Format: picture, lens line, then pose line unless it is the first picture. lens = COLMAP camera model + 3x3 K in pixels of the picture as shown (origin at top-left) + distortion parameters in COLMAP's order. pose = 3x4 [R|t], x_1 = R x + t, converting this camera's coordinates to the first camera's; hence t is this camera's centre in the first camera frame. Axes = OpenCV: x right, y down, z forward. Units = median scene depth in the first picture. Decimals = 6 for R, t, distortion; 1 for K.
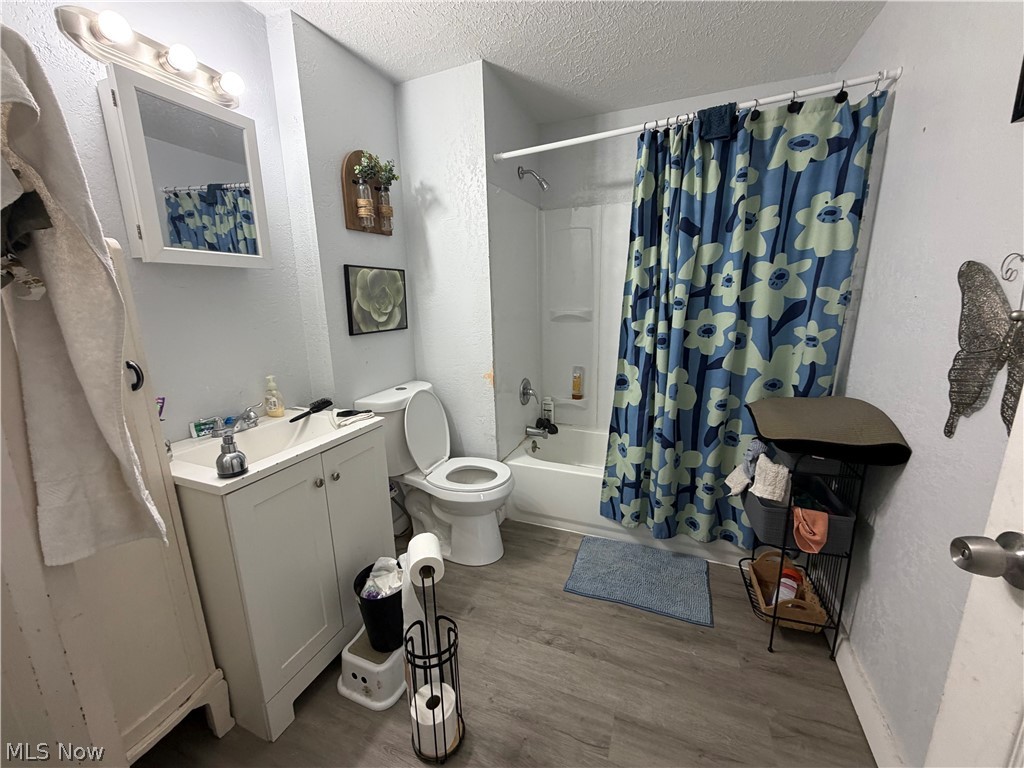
lens RADIAL K [[402.4, 0, 508.9], [0, 402.4, 384.3], [0, 0, 1]] dist [-0.000802, -0.000079]
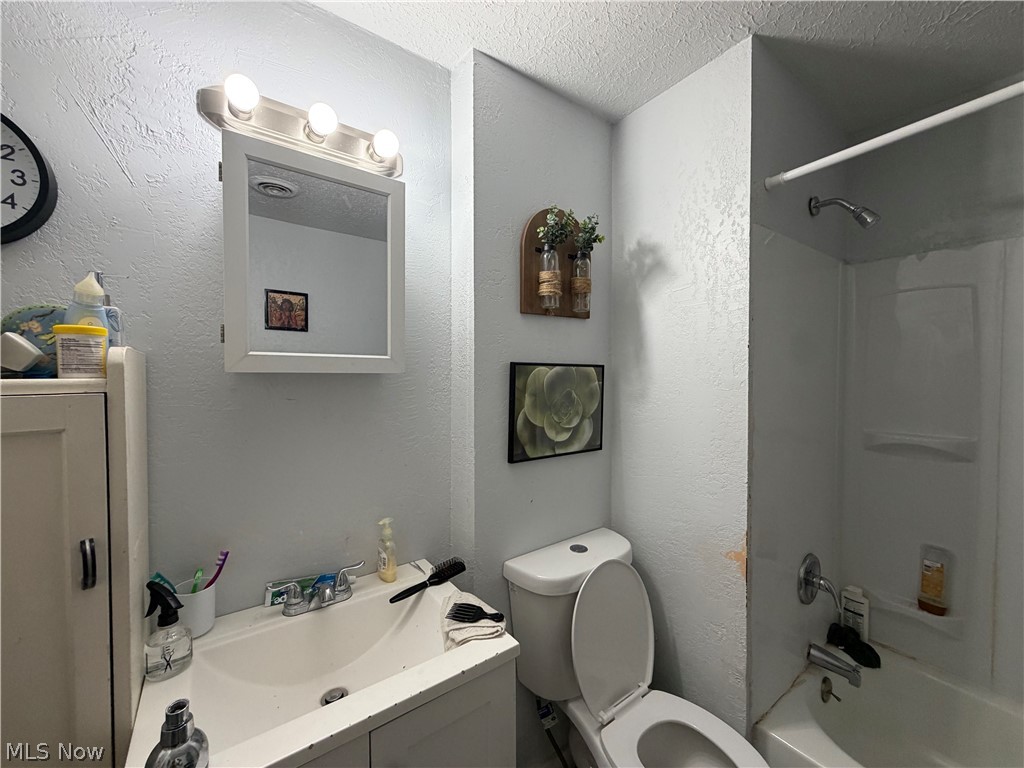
lens RADIAL K [[402.4, 0, 513.1], [0, 402.4, 382.3], [0, 0, 1]] dist [-0.000802, -0.000079]
pose [[0.855554, 0.034861, -0.516539, -0.040318], [-0.130977, 0.979848, -0.150810, -0.143623], [0.500872, 0.196681, 0.842878, 0.380779]]
